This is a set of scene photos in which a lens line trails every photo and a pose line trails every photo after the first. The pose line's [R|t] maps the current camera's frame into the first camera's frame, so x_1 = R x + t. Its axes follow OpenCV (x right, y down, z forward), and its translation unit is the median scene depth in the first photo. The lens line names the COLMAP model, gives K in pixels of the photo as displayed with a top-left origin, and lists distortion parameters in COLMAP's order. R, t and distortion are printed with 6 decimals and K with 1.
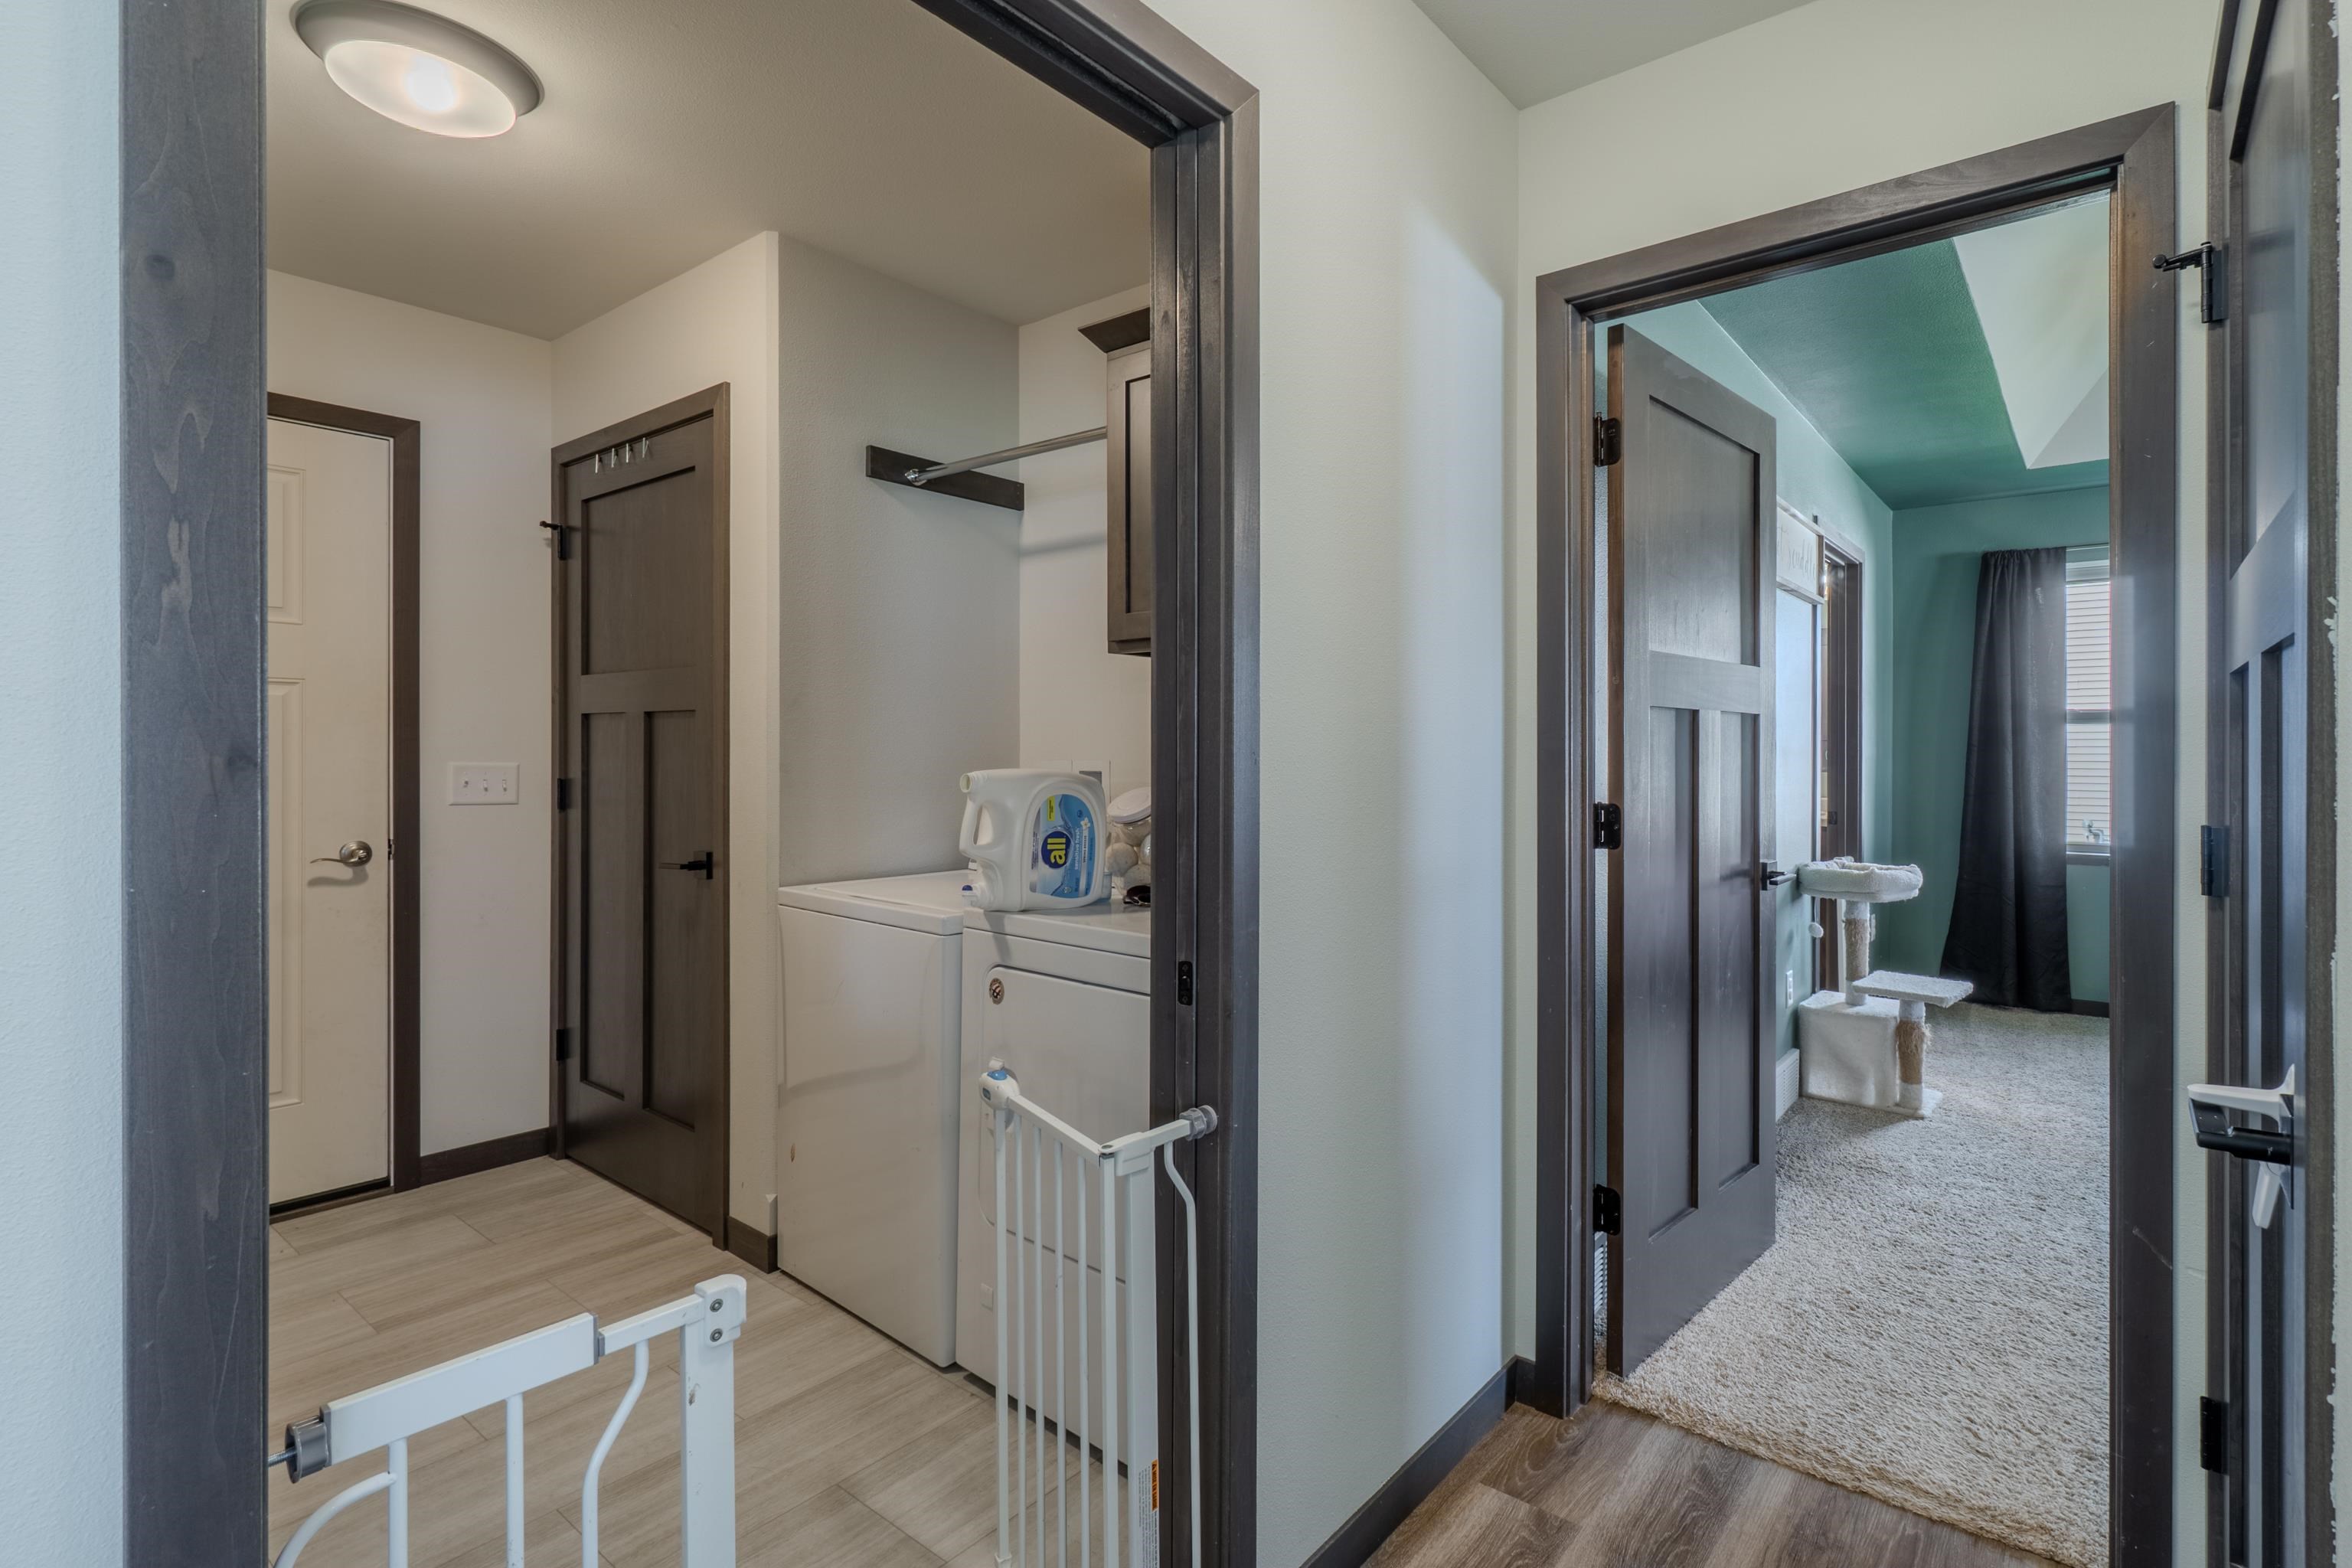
lens RADIAL K [[1099.8, 0, 1323.3], [0, 1099.8, 759.9], [0, 0, 1]] dist [-0.004090, 0.000115]
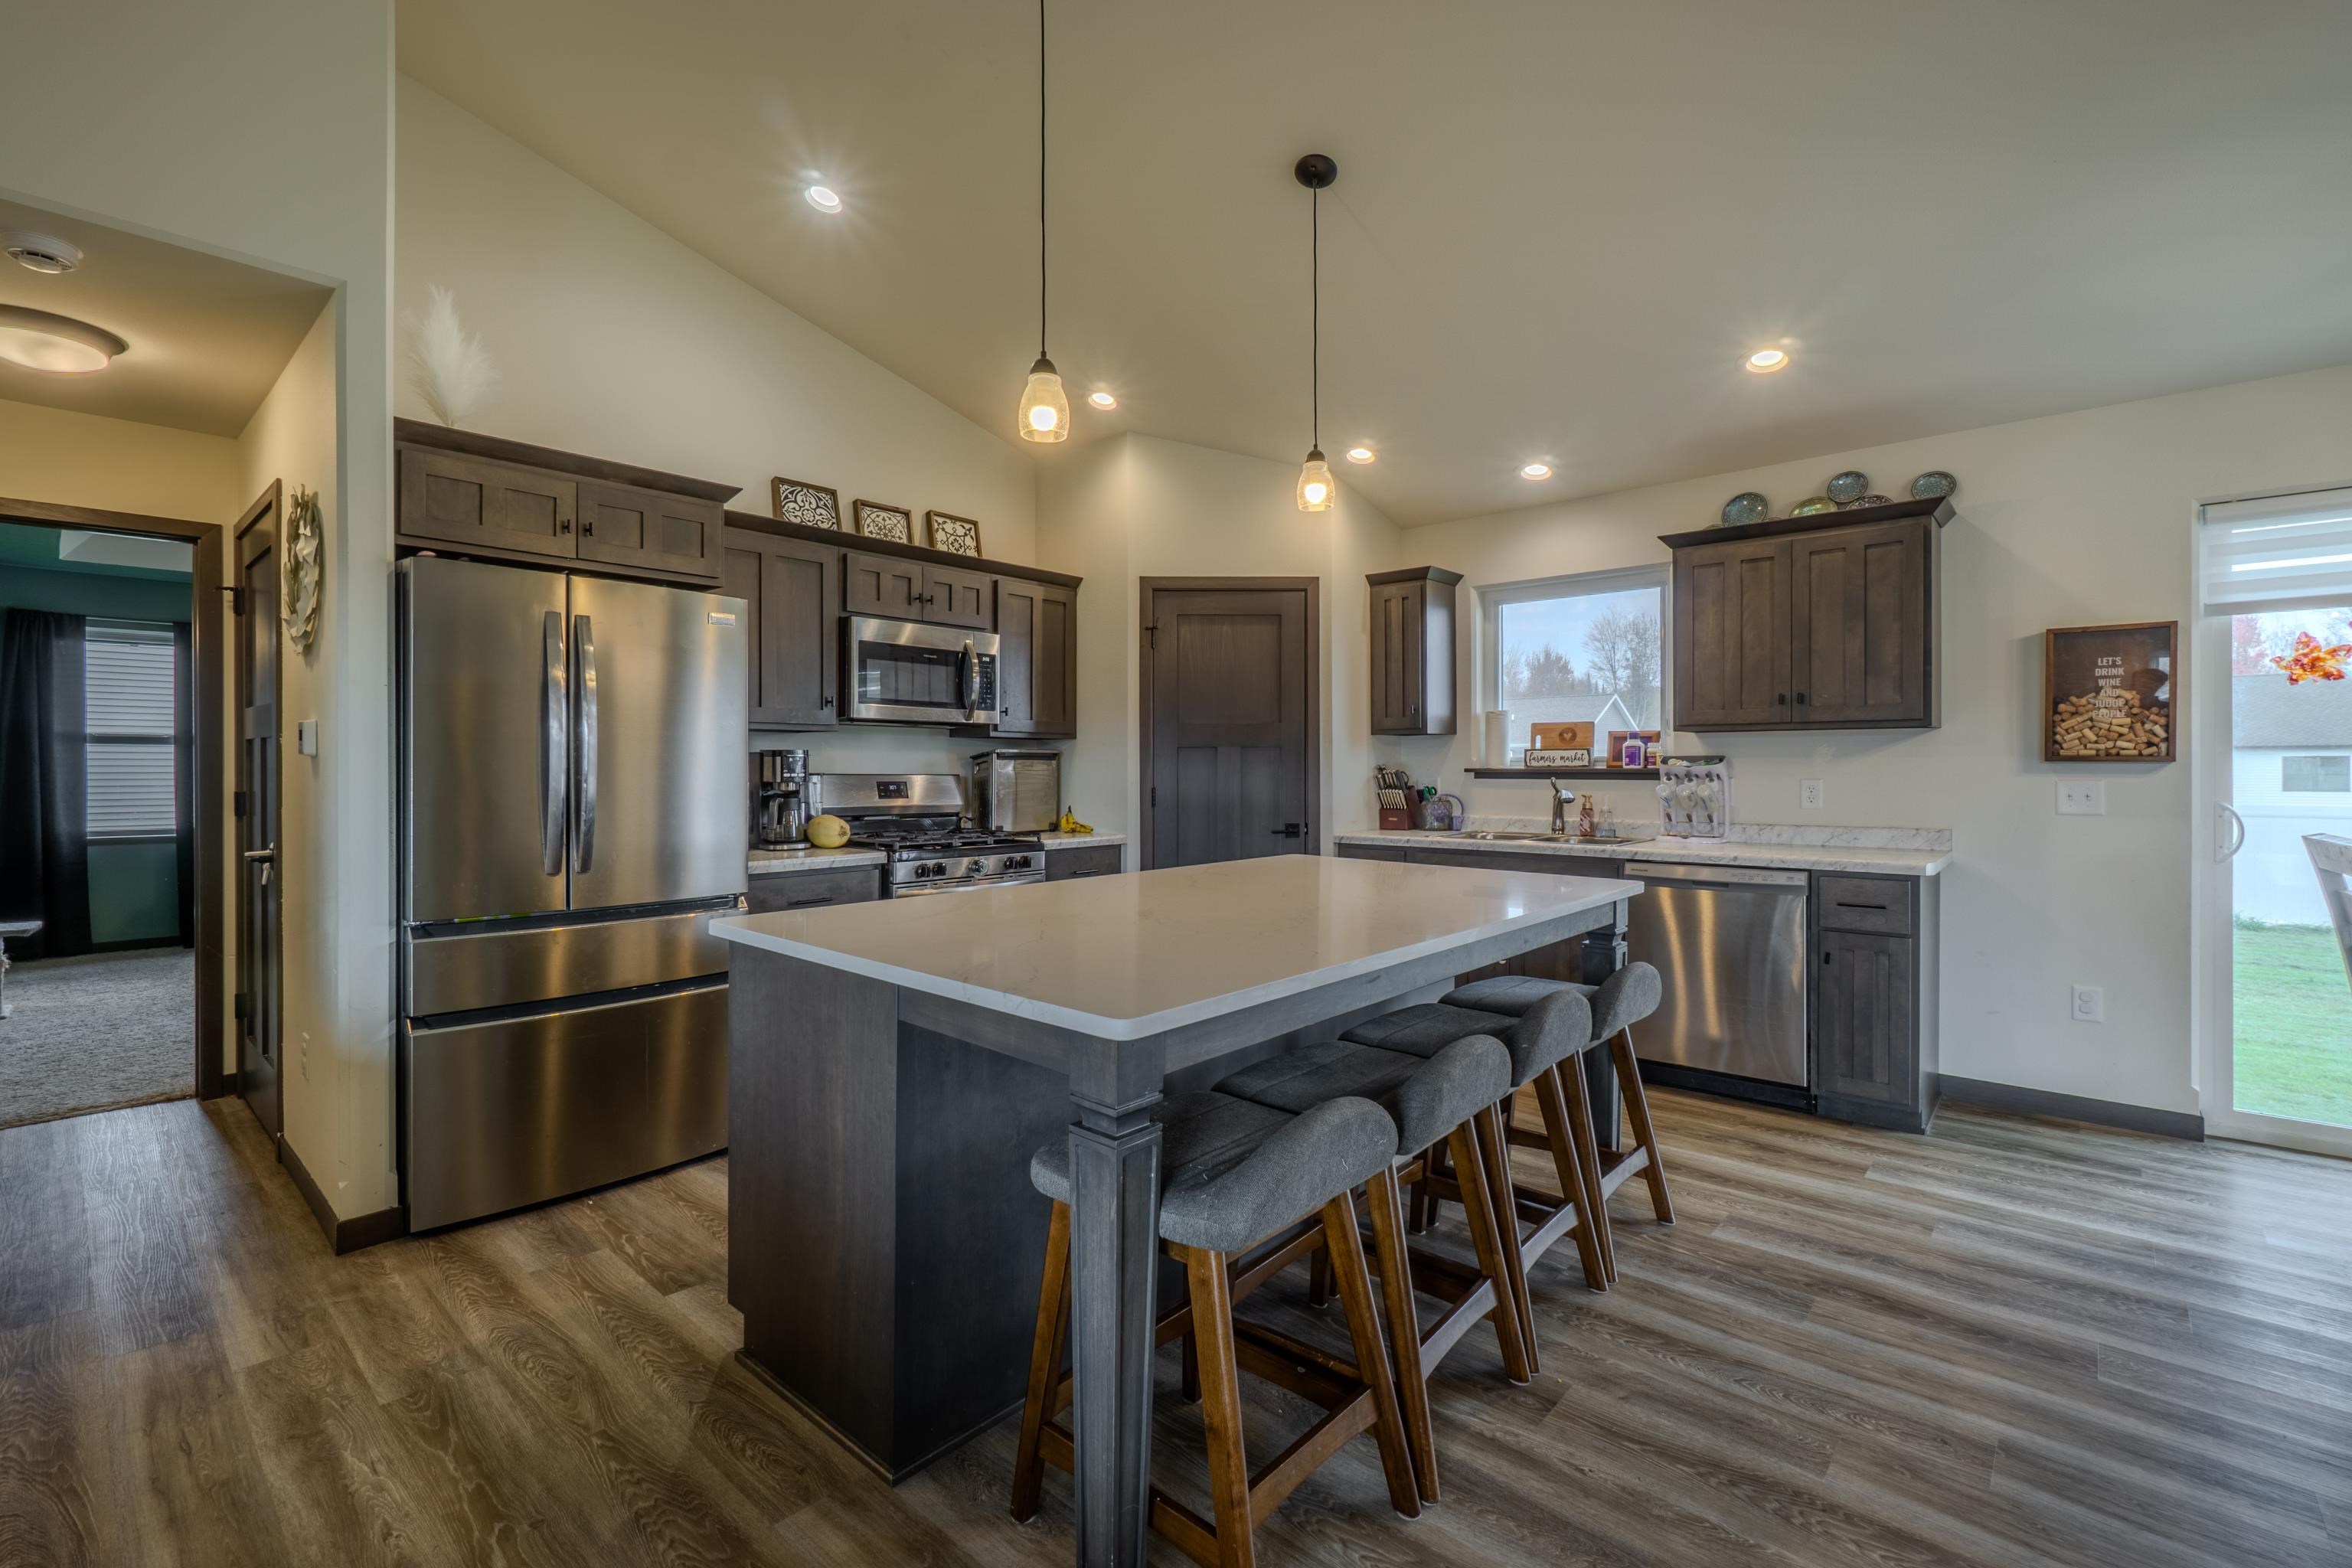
lens RADIAL K [[1024.6, 0, 1173.3], [0, 1024.6, 776.4], [0, 0, 1]] dist [-0.006706, 0.002448]
pose [[0.104613, -0.005045, 0.994500, -0.588491], [-0.003174, 0.999980, 0.005407, -0.005344], [-0.994508, -0.003722, 0.104595, -0.633722]]
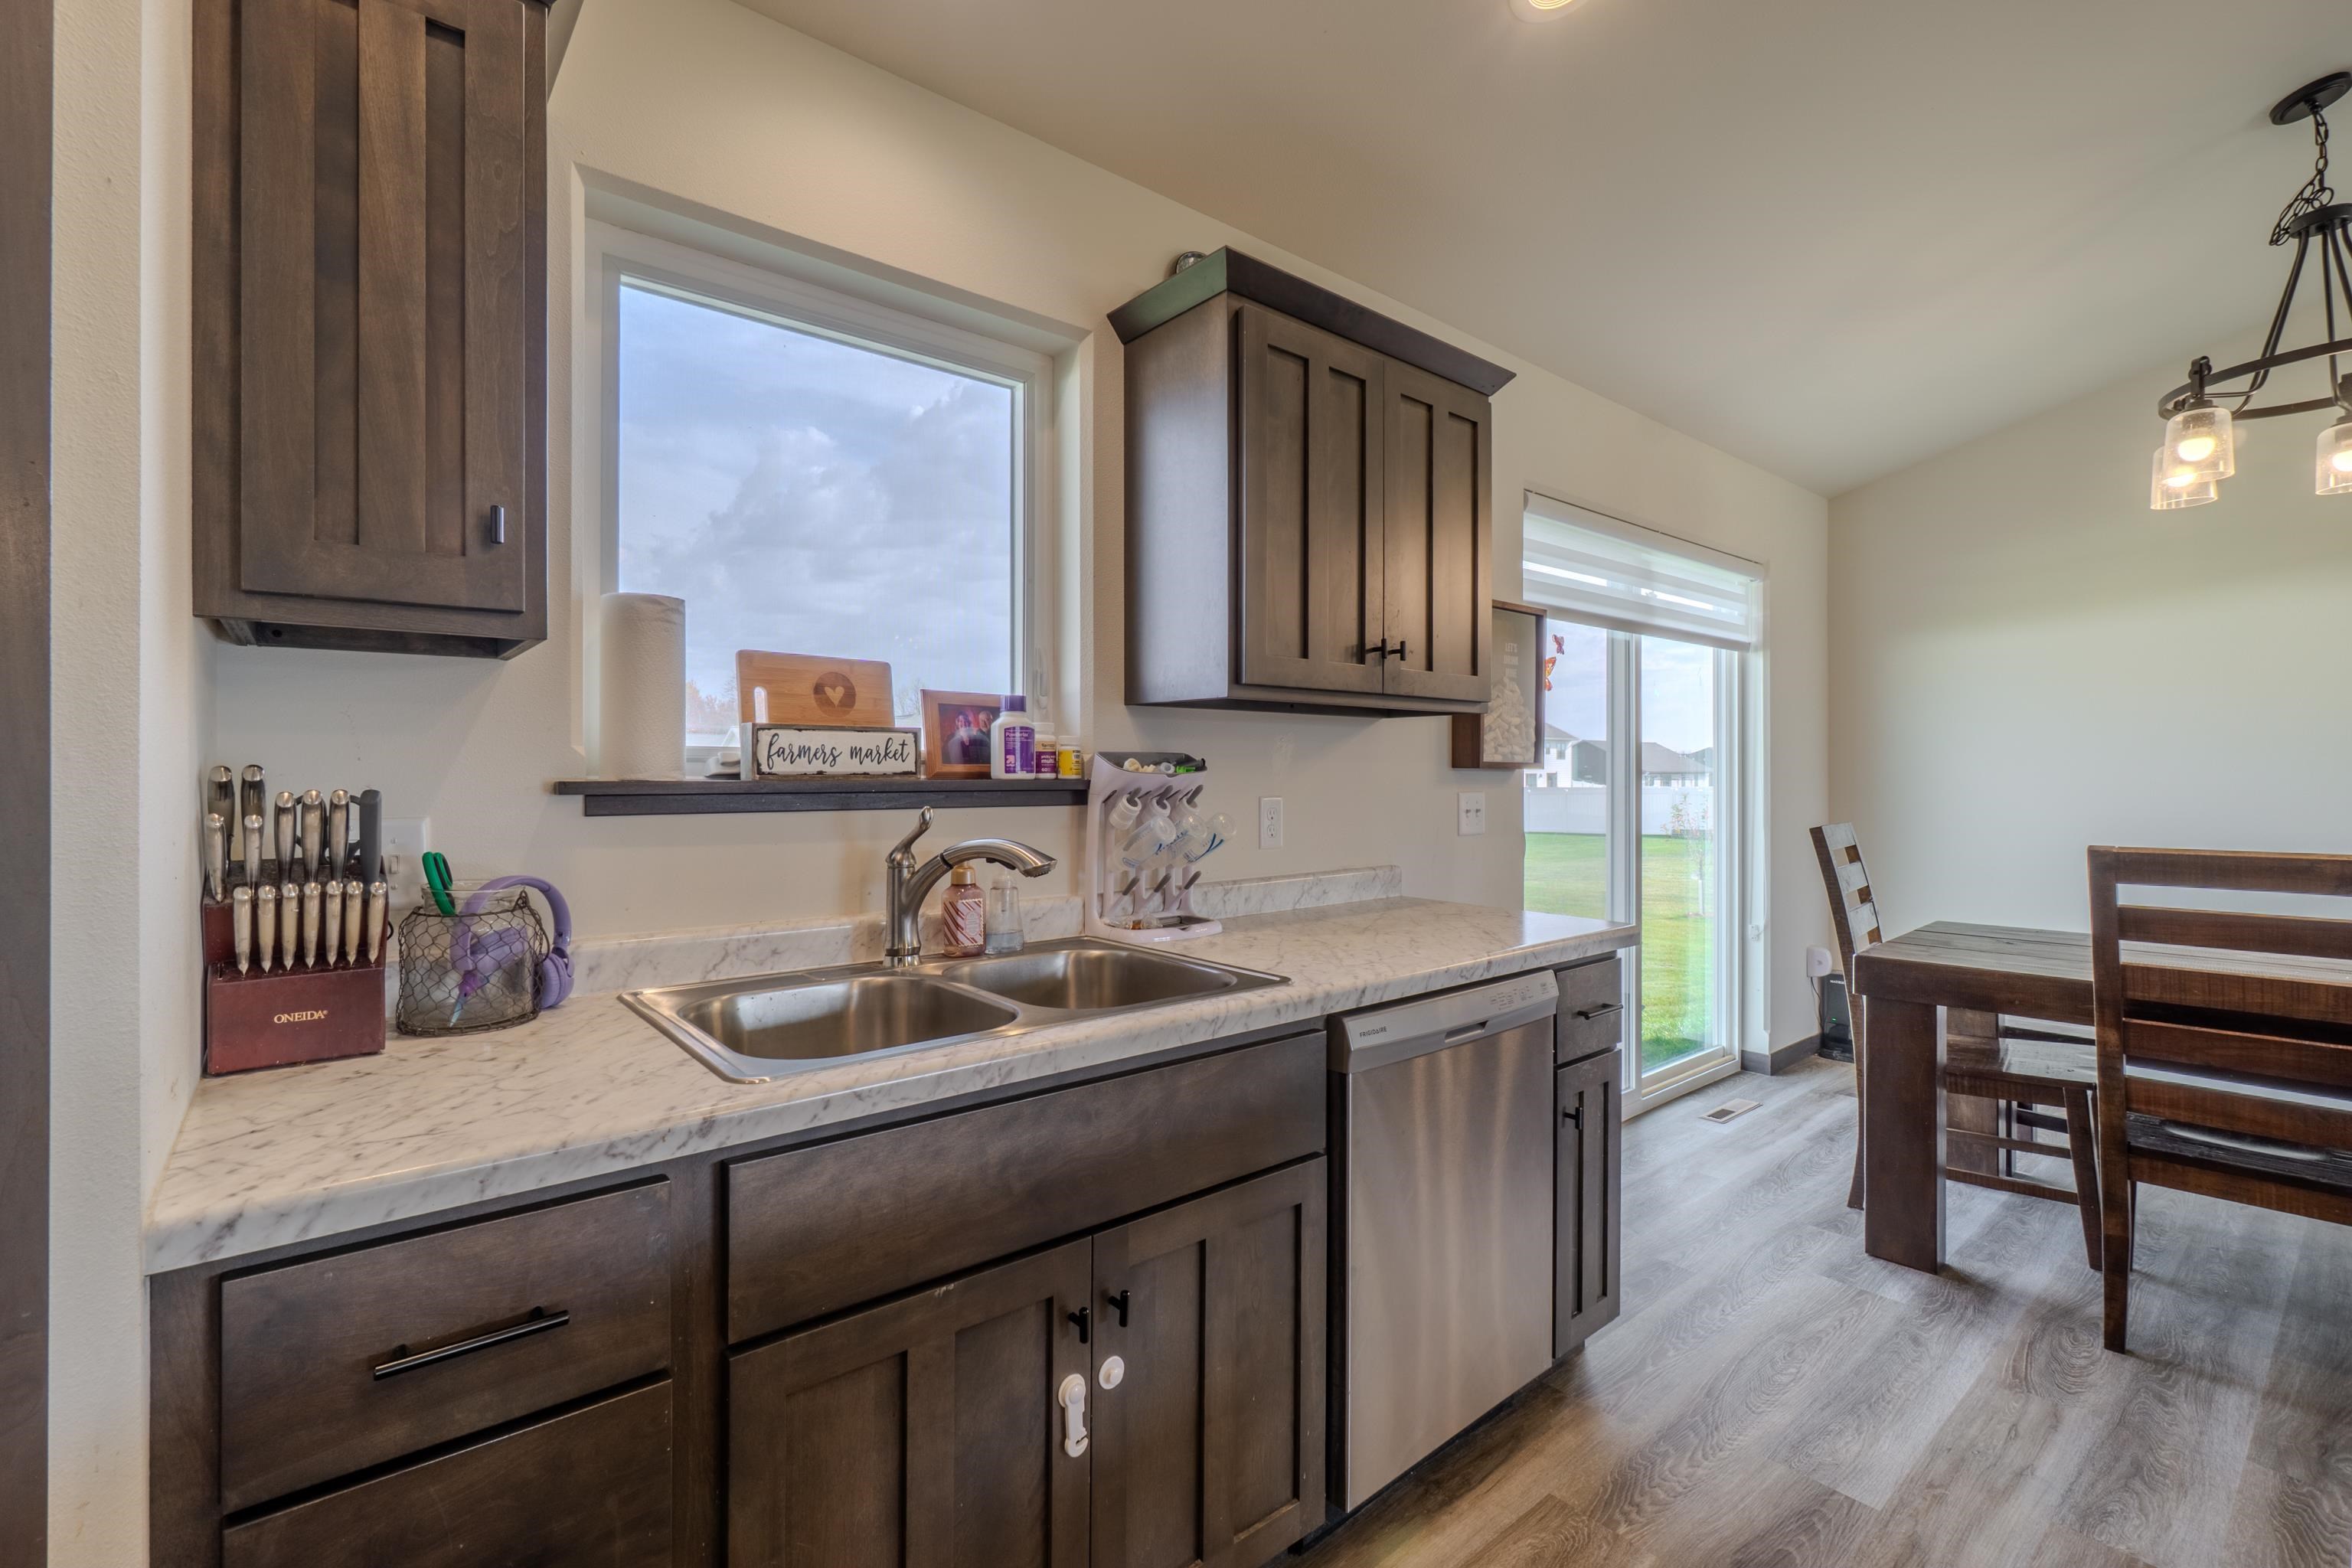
lens RADIAL K [[1024.6, 0, 1105.6], [0, 1024.6, 765.4], [0, 0, 1]] dist [-0.006706, 0.002448]
pose [[-0.959334, 0.010507, 0.282077, 0.443265], [0.006299, 0.999855, -0.015819, -0.008352], [-0.282202, -0.013399, -0.959261, -0.565227]]
